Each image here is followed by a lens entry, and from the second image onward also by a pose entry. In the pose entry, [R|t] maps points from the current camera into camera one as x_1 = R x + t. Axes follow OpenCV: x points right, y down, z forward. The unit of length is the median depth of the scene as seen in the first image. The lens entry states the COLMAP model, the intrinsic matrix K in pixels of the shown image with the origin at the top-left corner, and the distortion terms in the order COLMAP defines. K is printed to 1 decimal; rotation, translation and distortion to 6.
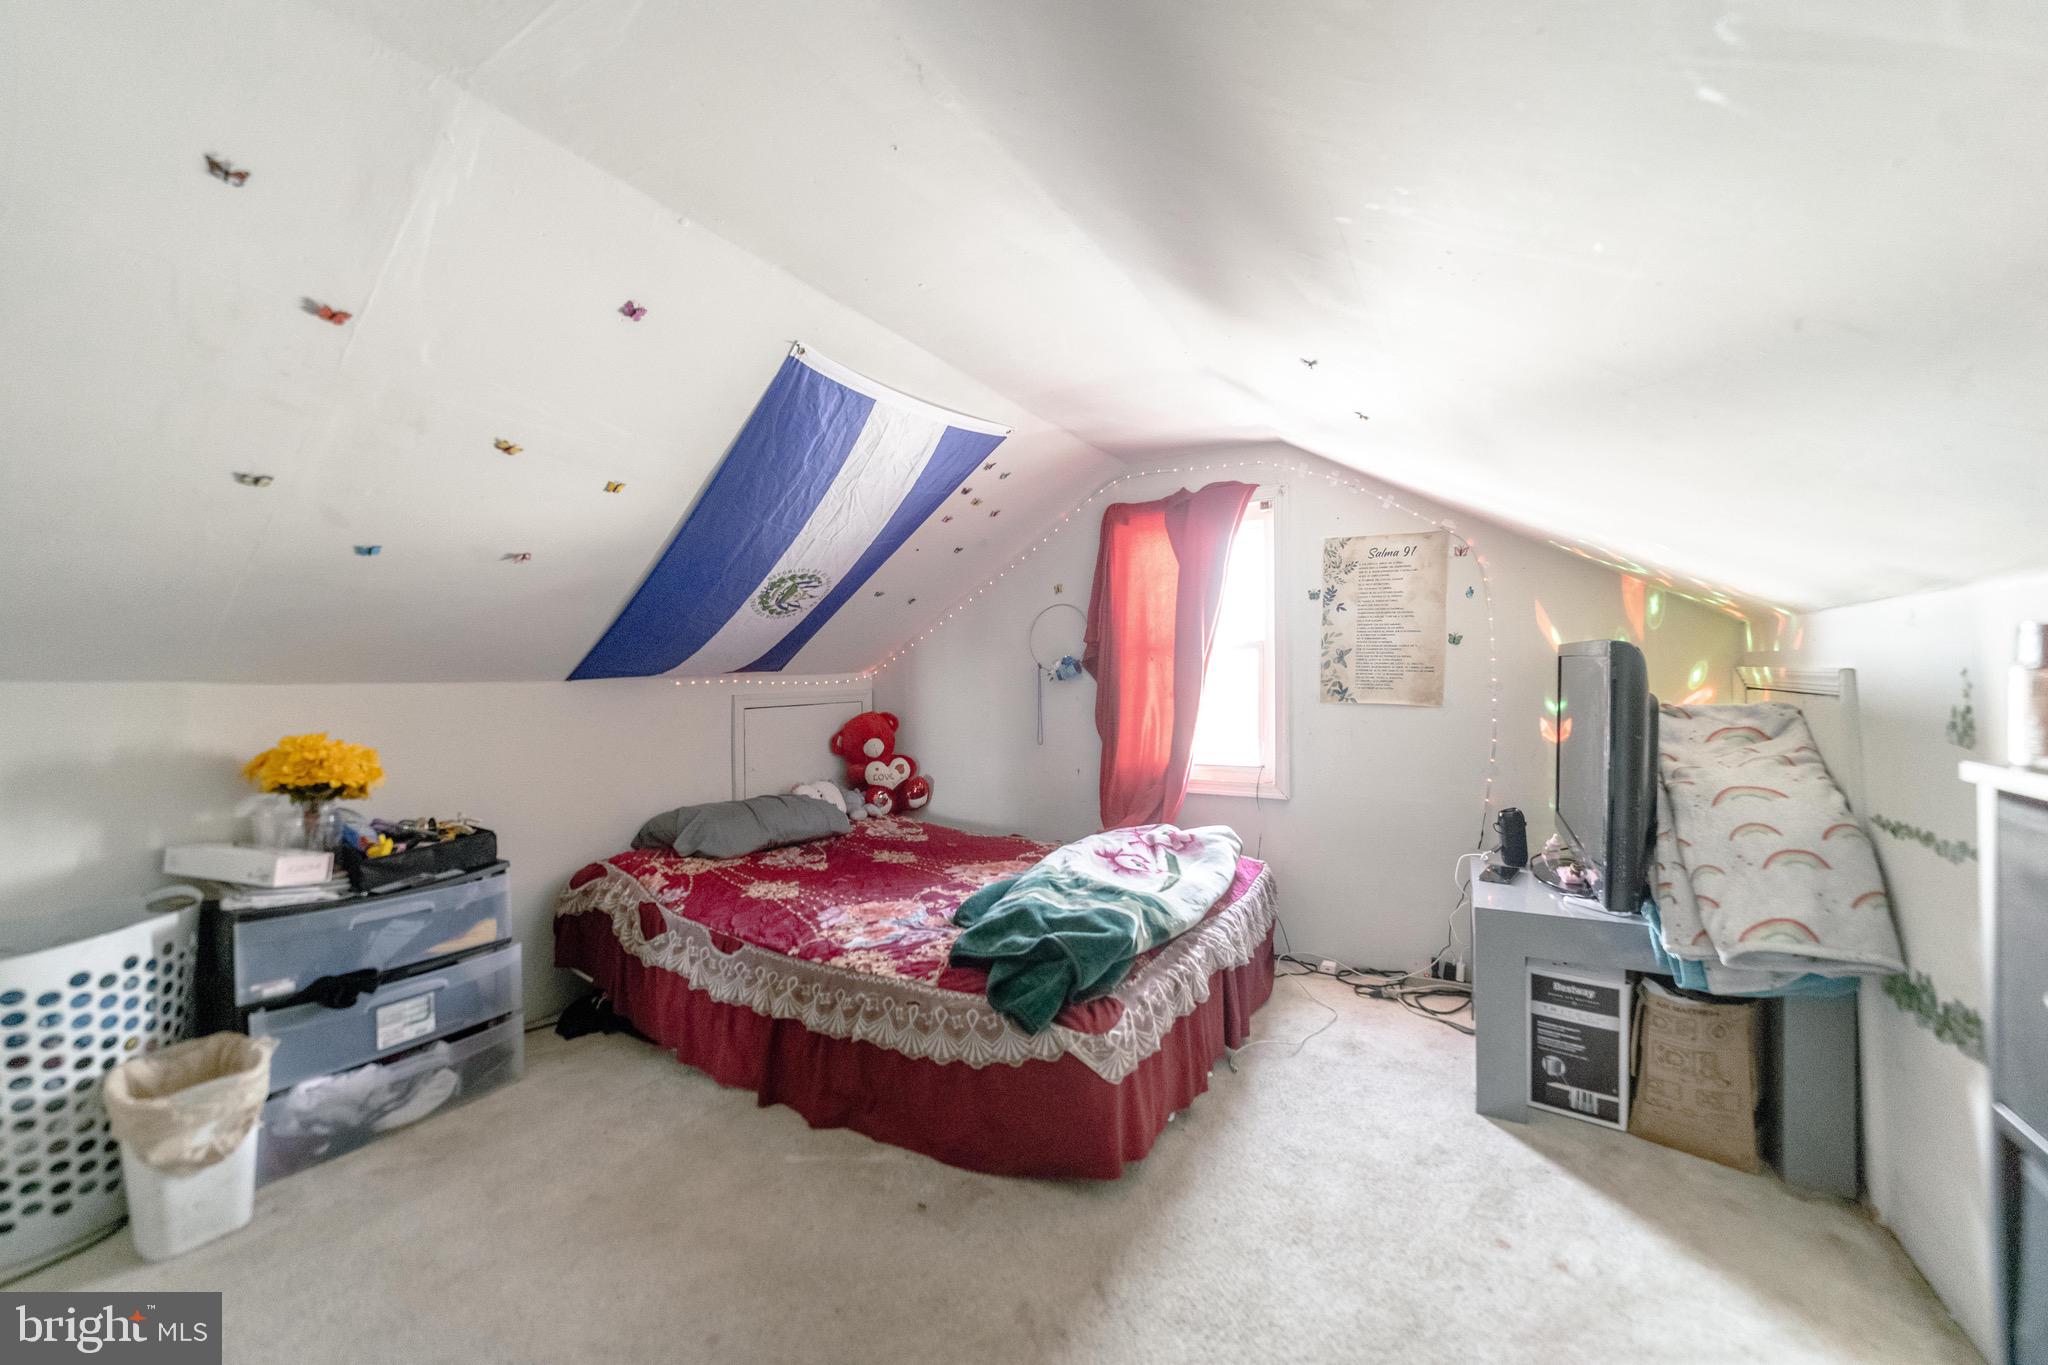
lens RADIAL K [[779.3, 0, 1025.1], [0, 779.3, 692.5], [0, 0, 1]] dist [-0.021266, 0.010626]
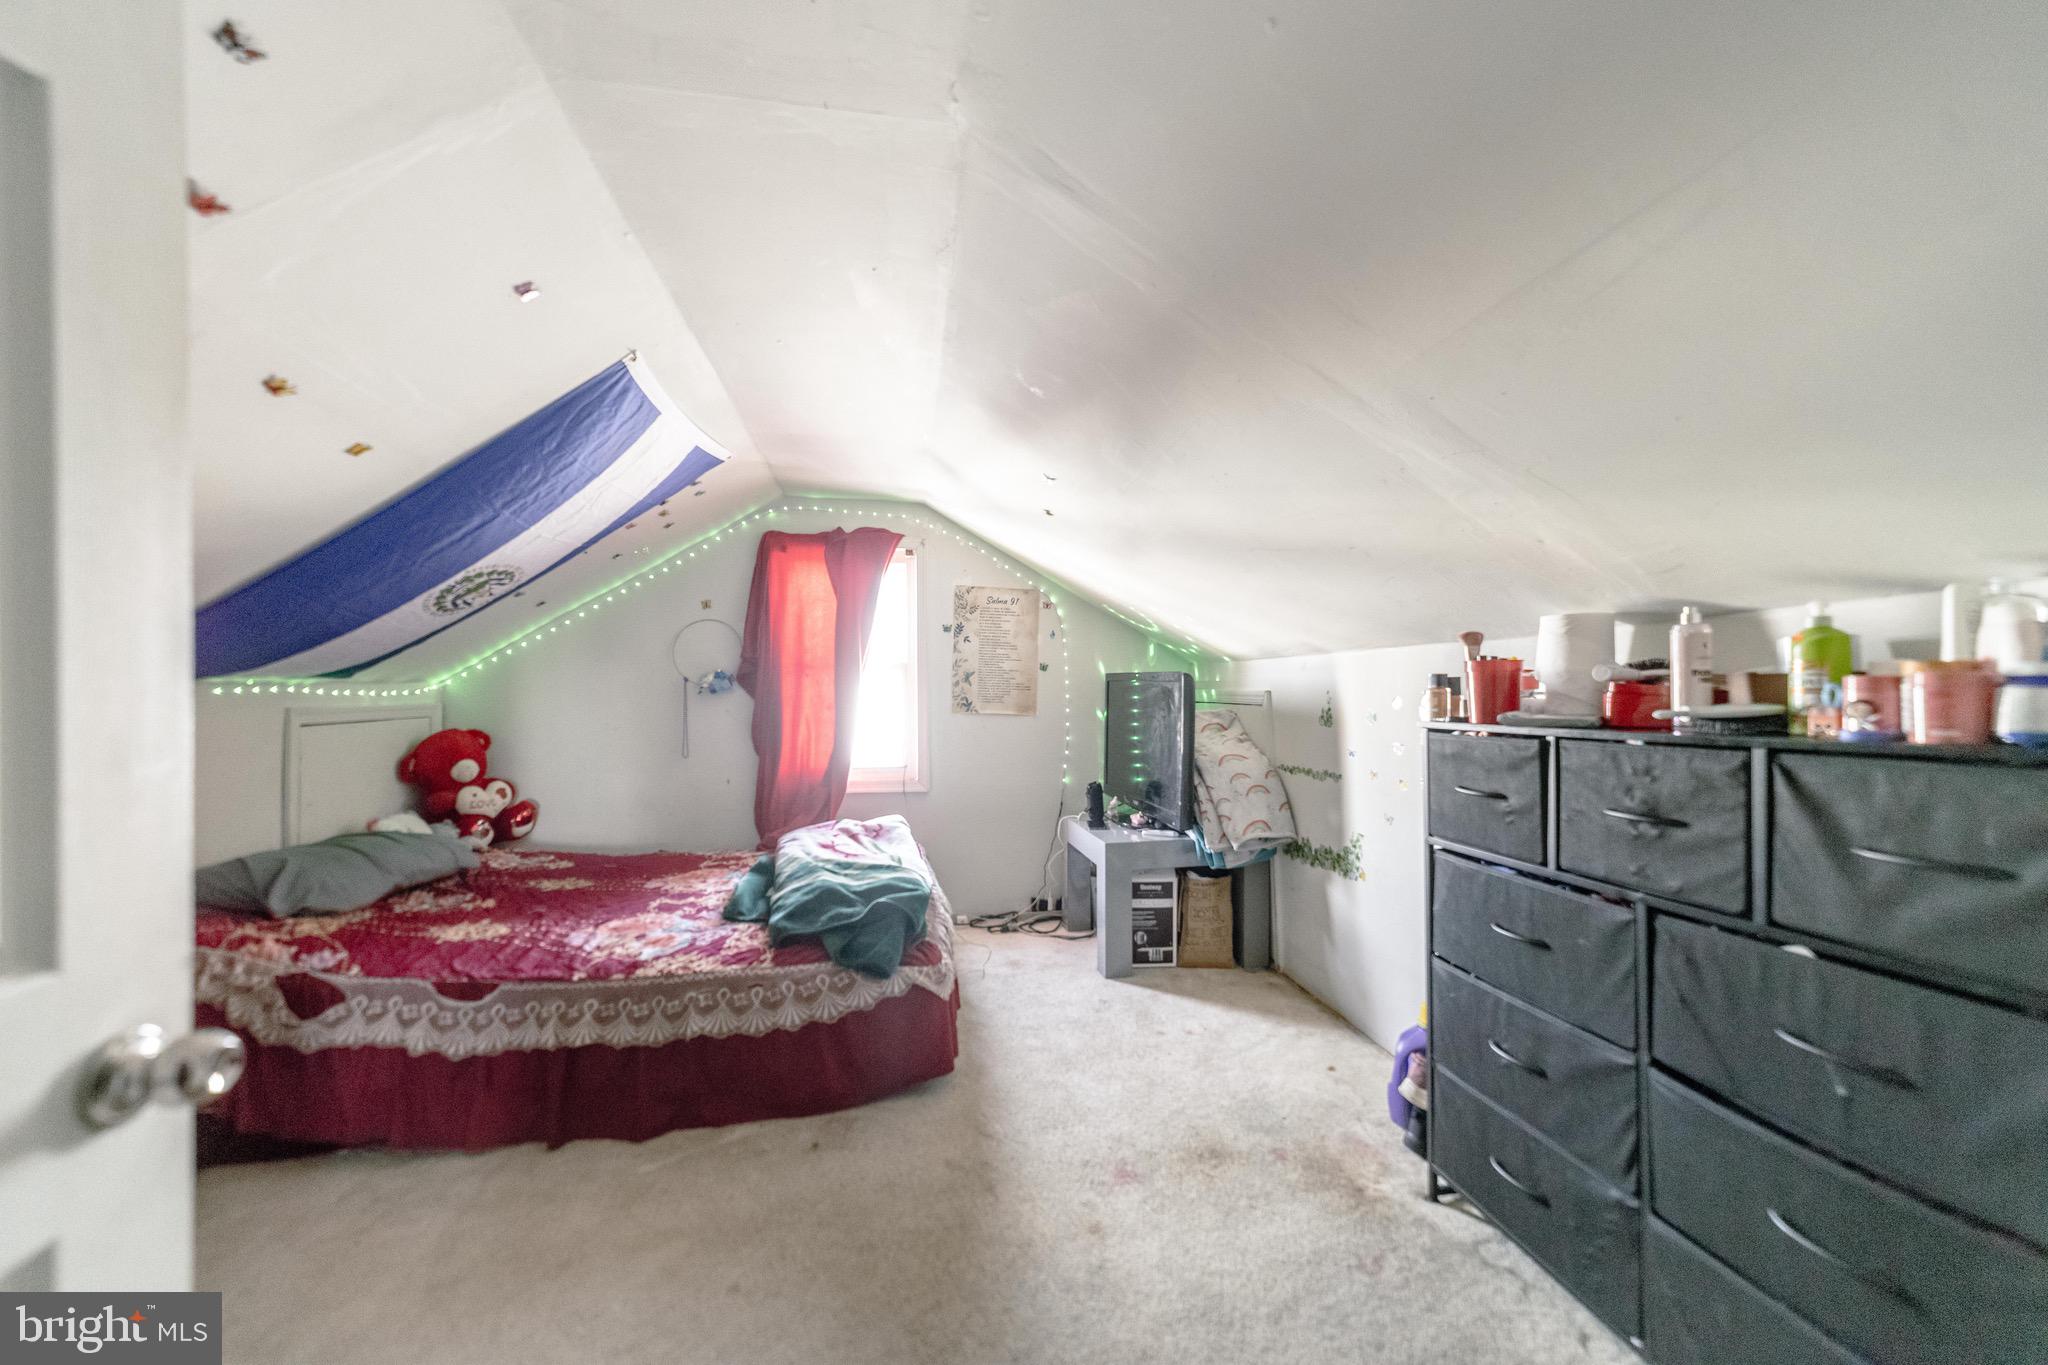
lens RADIAL K [[779.3, 0, 1025.1], [0, 779.3, 692.5], [0, 0, 1]] dist [-0.021266, 0.010626]
pose [[0.762837, 0.012747, 0.646465, -0.463960], [0.003252, 0.999717, -0.023551, 0.012553], [-0.646583, 0.020068, 0.762580, -0.068029]]
